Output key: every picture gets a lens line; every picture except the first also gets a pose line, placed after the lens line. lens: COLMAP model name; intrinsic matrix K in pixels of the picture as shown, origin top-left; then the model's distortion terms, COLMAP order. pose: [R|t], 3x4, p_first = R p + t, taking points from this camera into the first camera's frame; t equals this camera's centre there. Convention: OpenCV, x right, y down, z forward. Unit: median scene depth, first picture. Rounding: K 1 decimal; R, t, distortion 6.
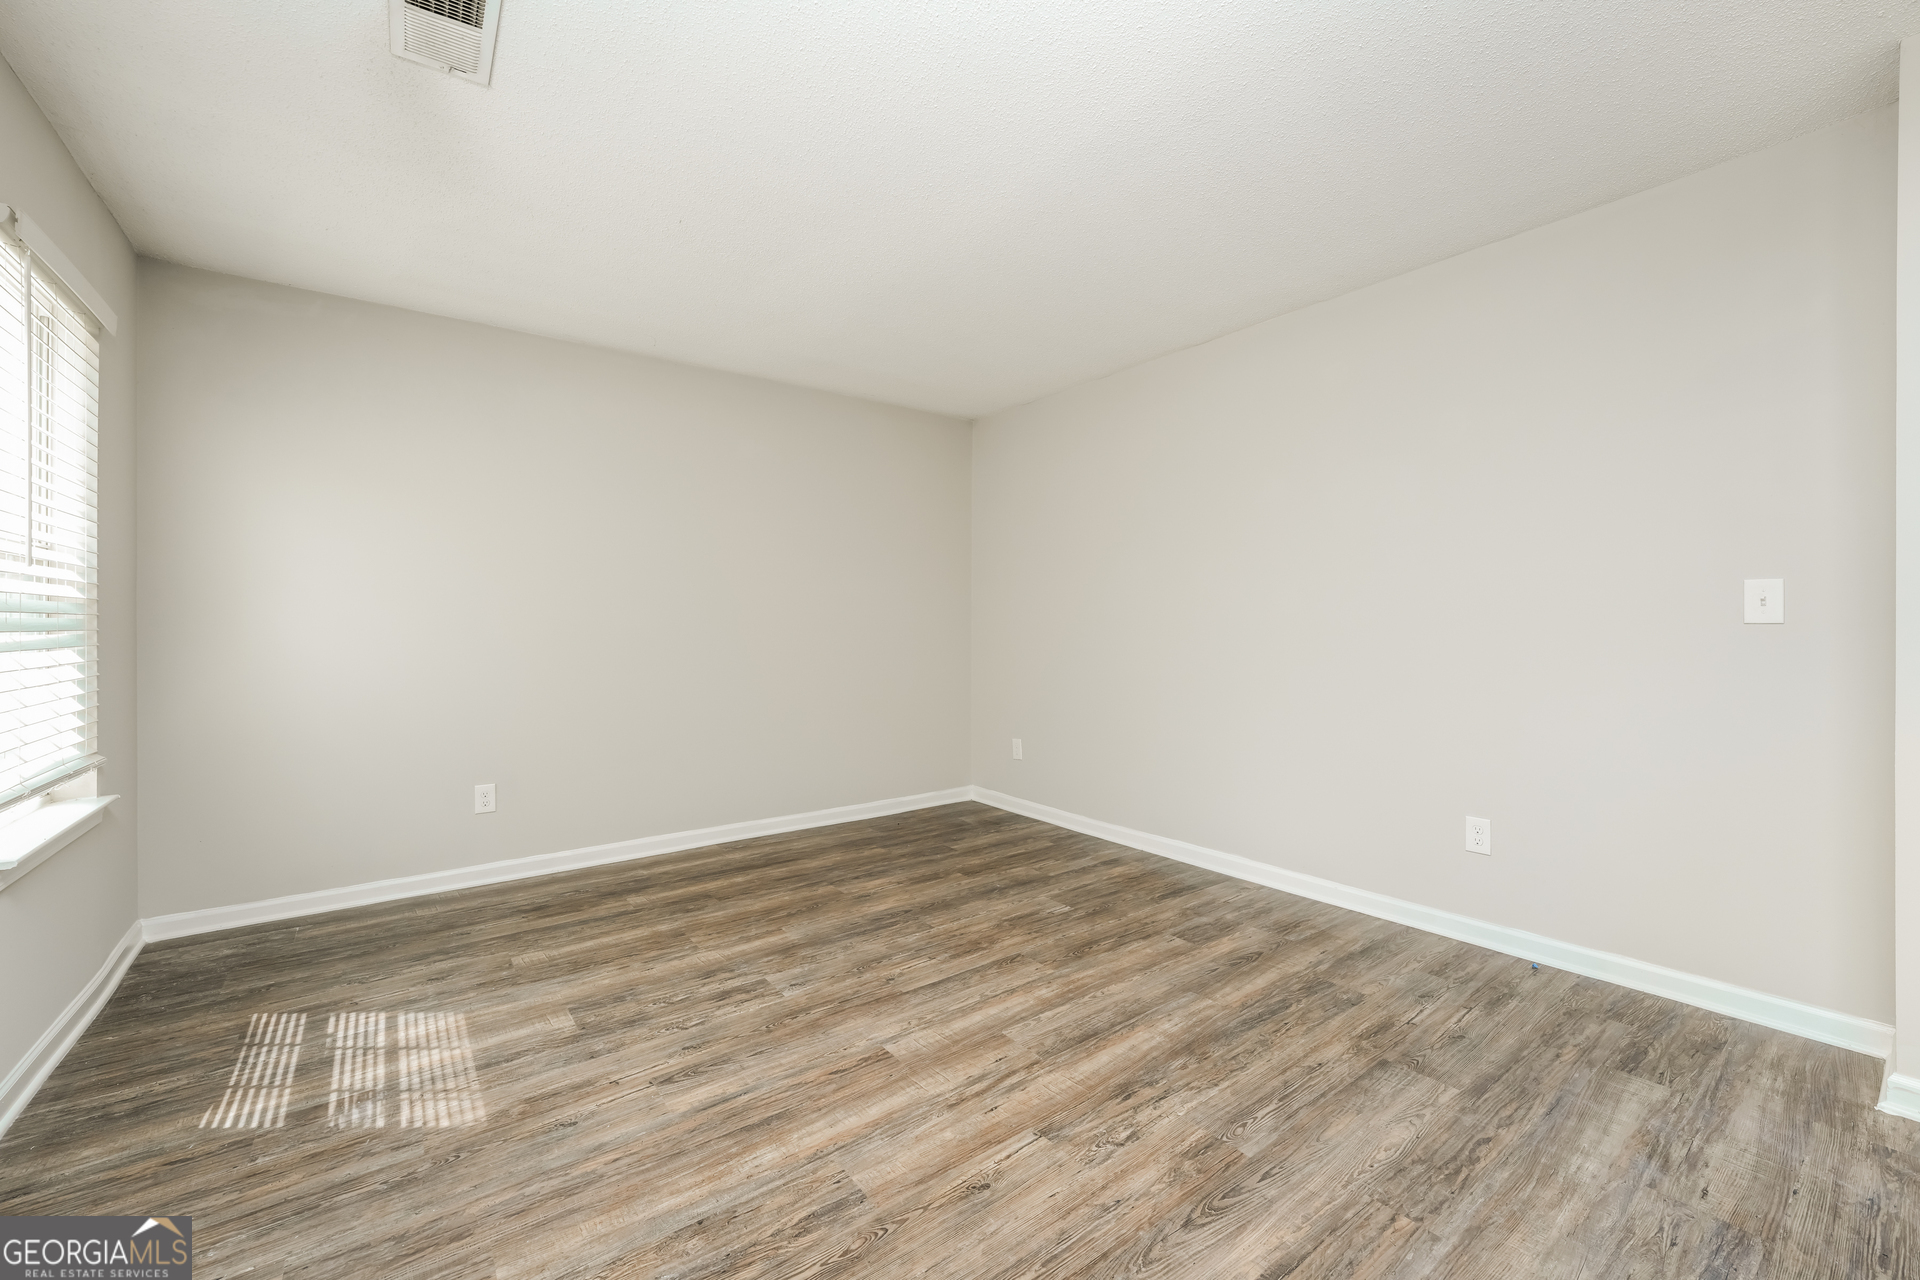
lens RADIAL K [[810.1, 0, 963.8], [0, 810.1, 636.8], [0, 0, 1]] dist [-0.021547, 0.008643]
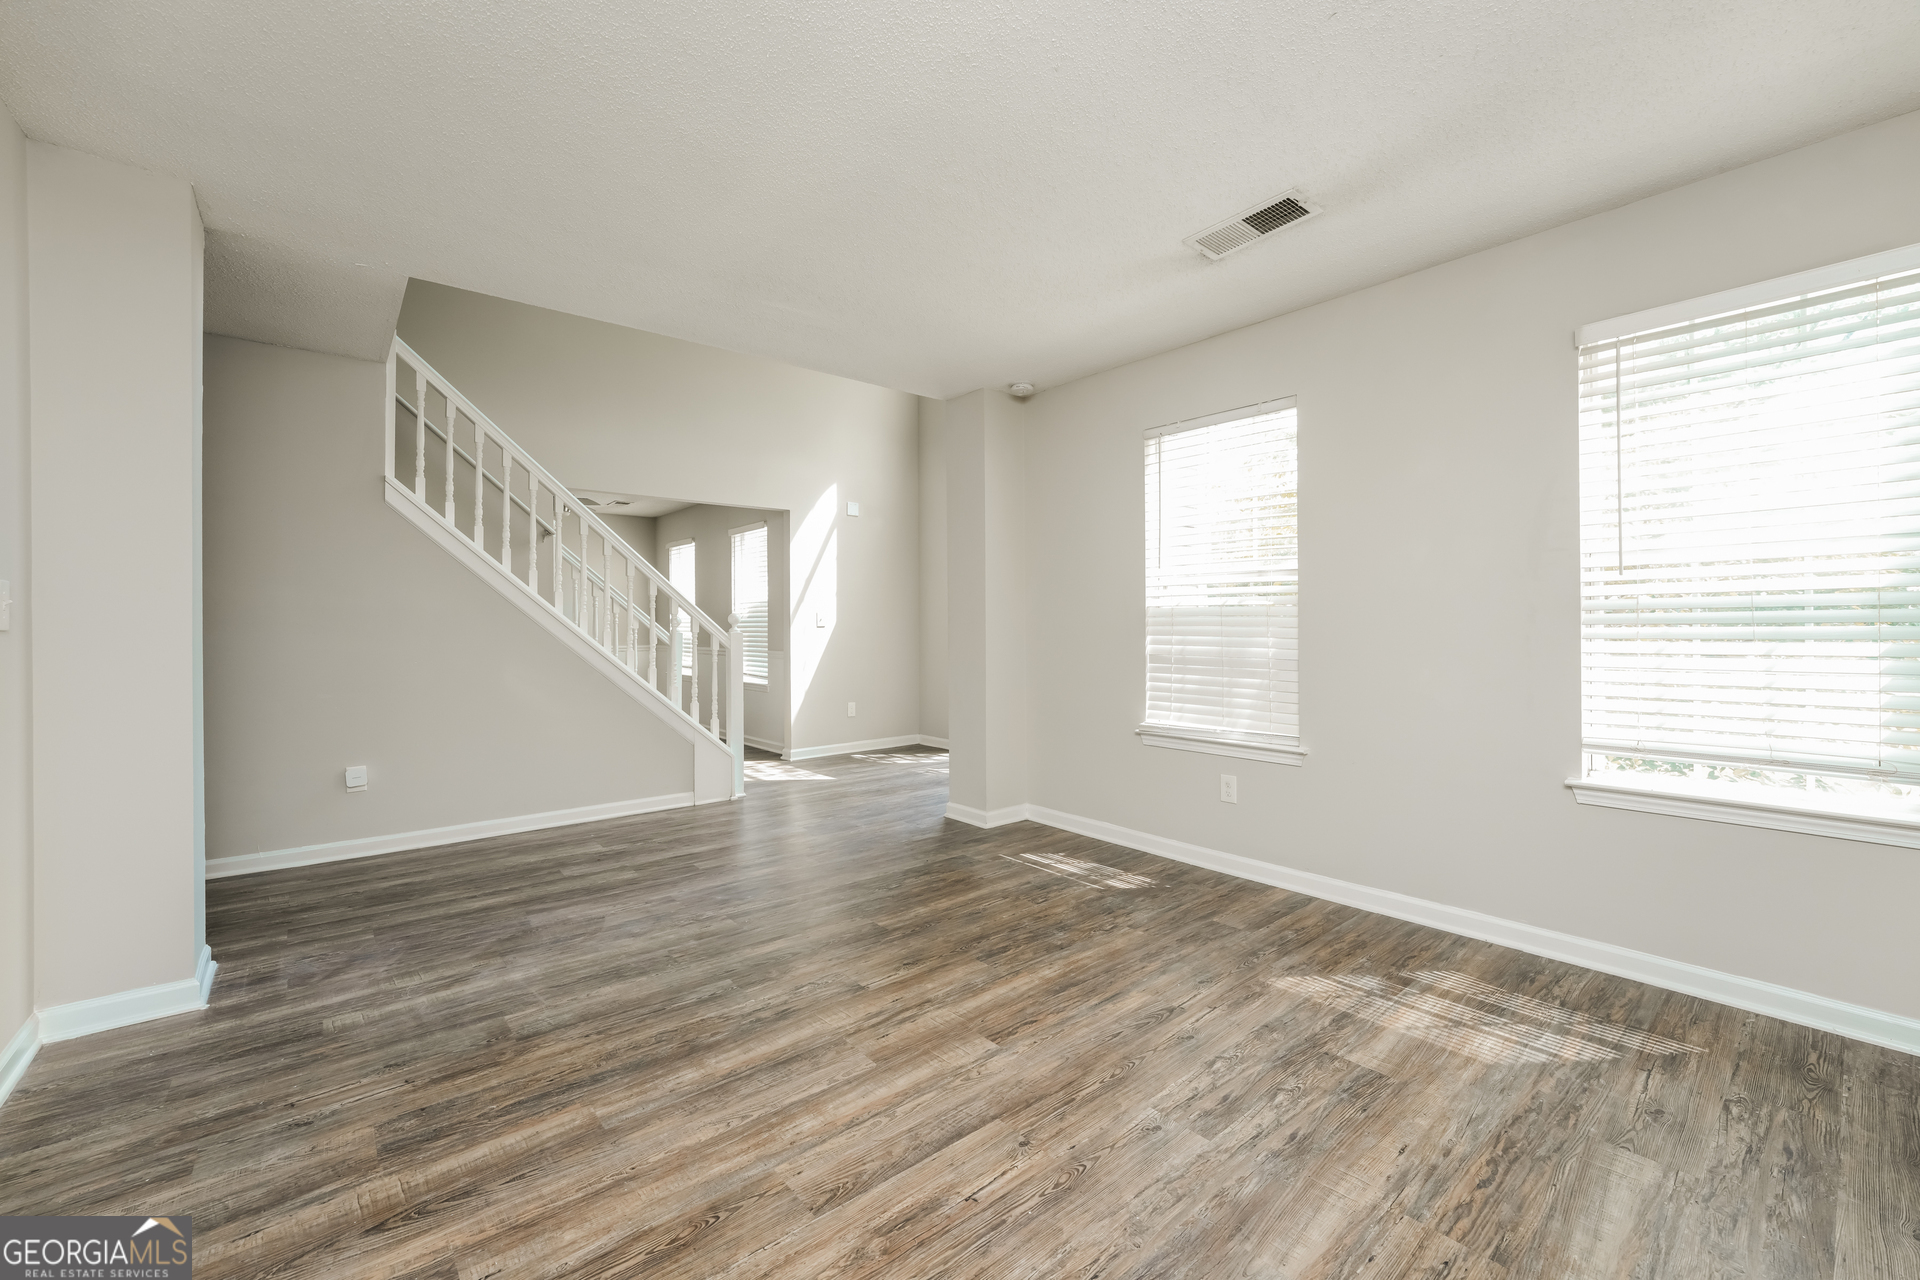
lens RADIAL K [[810.1, 0, 963.8], [0, 810.1, 636.8], [0, 0, 1]] dist [-0.021547, 0.008643]
pose [[-0.998707, 0.008688, -0.050095, -0.011219], [0.007381, 0.999629, 0.026215, -0.025204], [0.050304, 0.025812, -0.998400, 1.976368]]
